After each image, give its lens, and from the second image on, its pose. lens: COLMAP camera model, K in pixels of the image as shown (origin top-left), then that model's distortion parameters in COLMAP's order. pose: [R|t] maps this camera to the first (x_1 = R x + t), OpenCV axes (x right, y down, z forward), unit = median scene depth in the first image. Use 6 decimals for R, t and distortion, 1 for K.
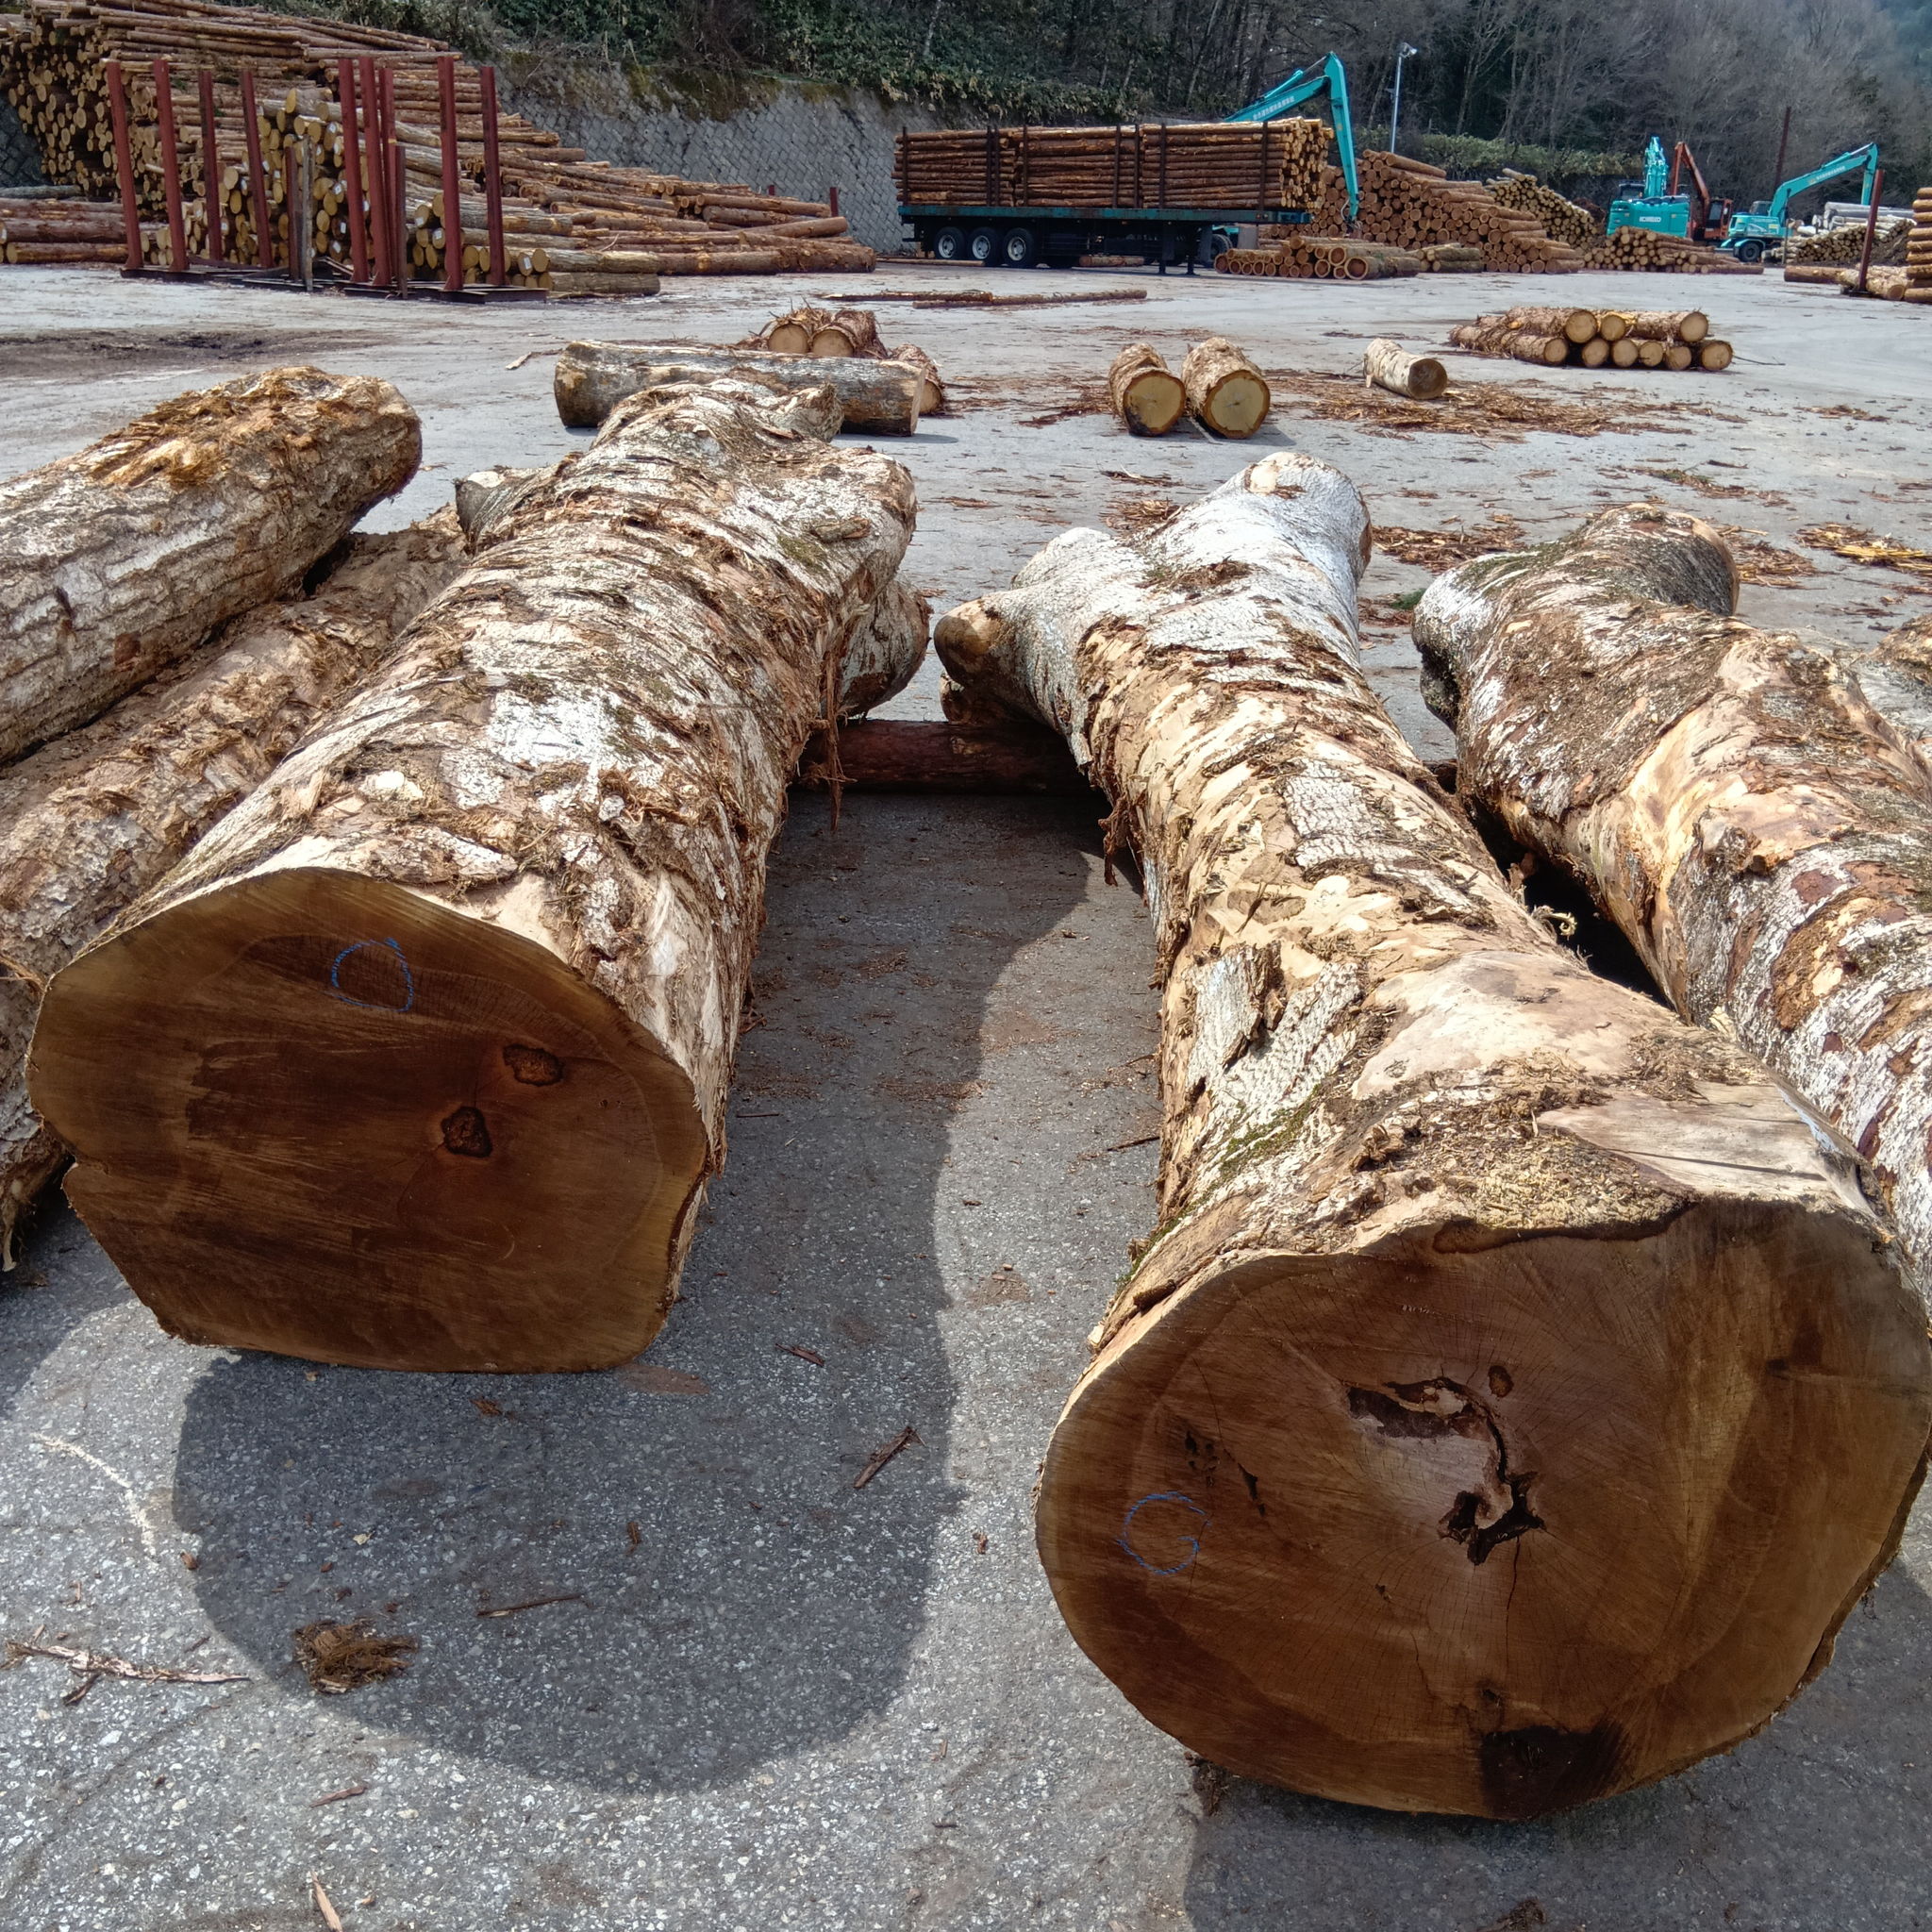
lens RADIAL K [[1982.3, 0, 966.0], [0, 1982.3, 966.0], [0, 0, 1]] dist [0.090718, -0.202255]
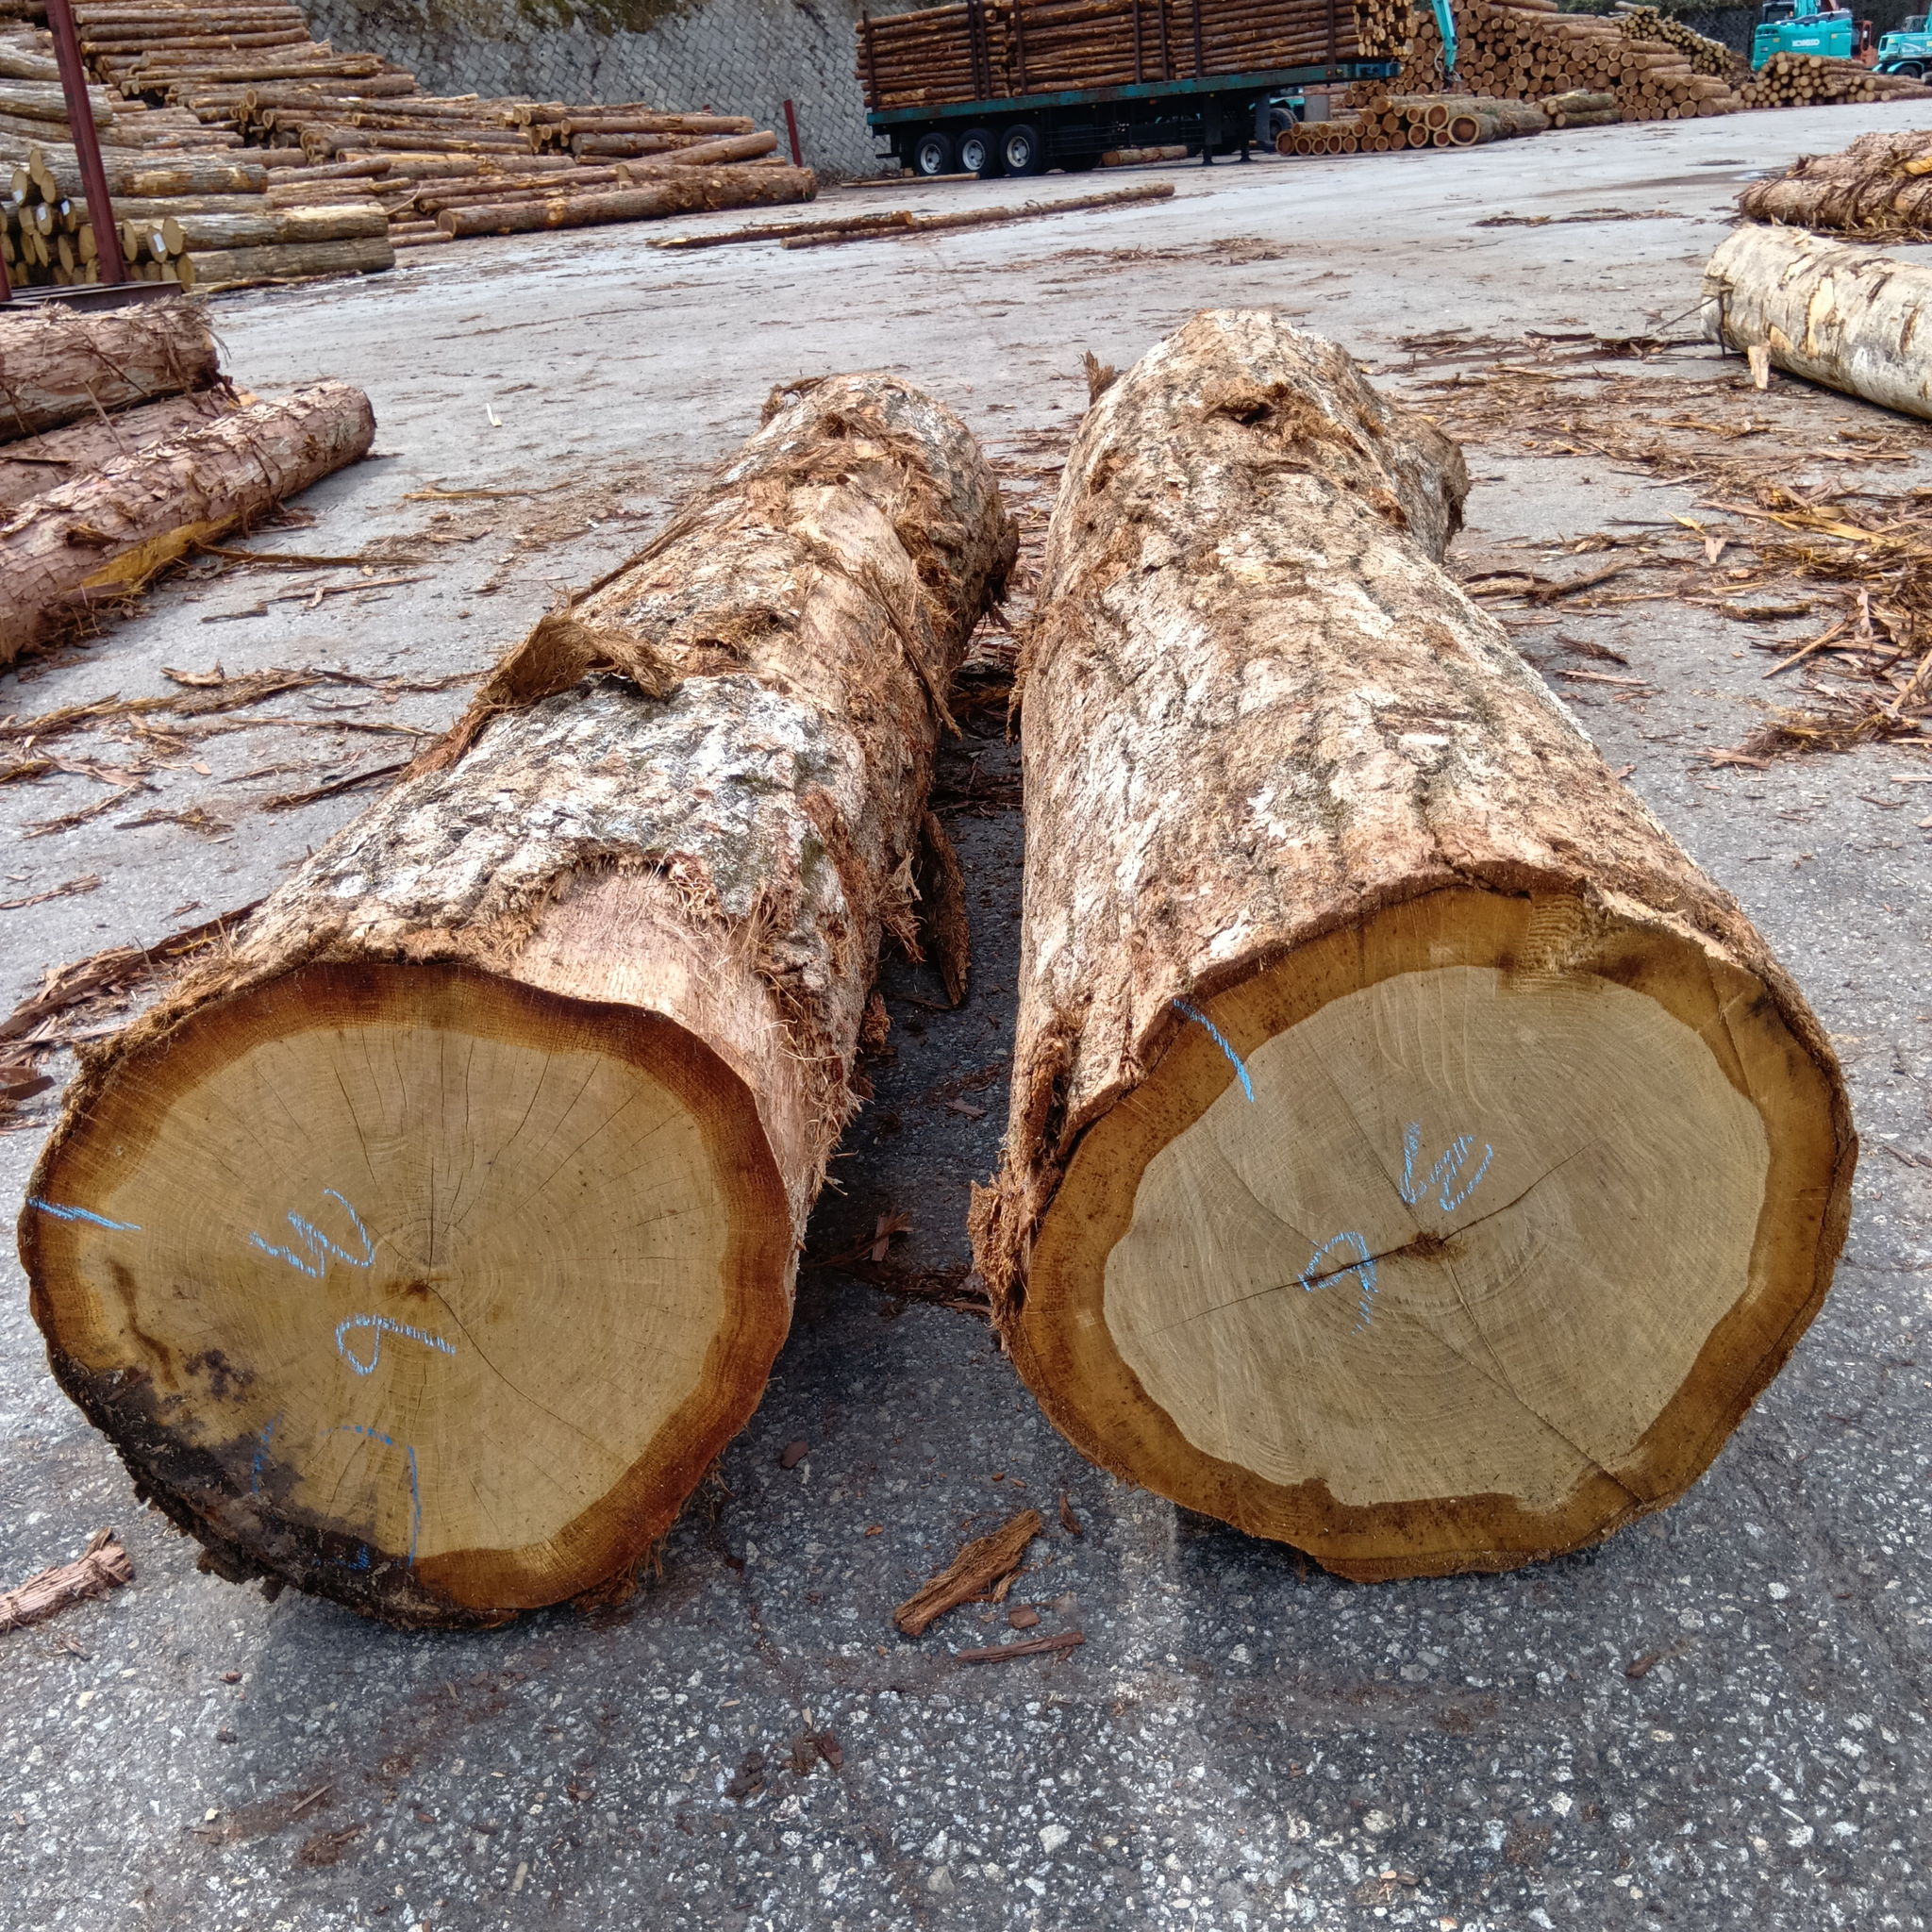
lens RADIAL K [[1966.4, 0, 966.0], [0, 1966.4, 966.0], [0, 0, 1]] dist [0.051773, -0.115068]
pose [[0.994755, -0.079392, -0.064501, 0.029242], [0.081671, 0.996096, 0.033506, -0.070752], [0.061589, -0.038598, 0.997355, 0.219002]]
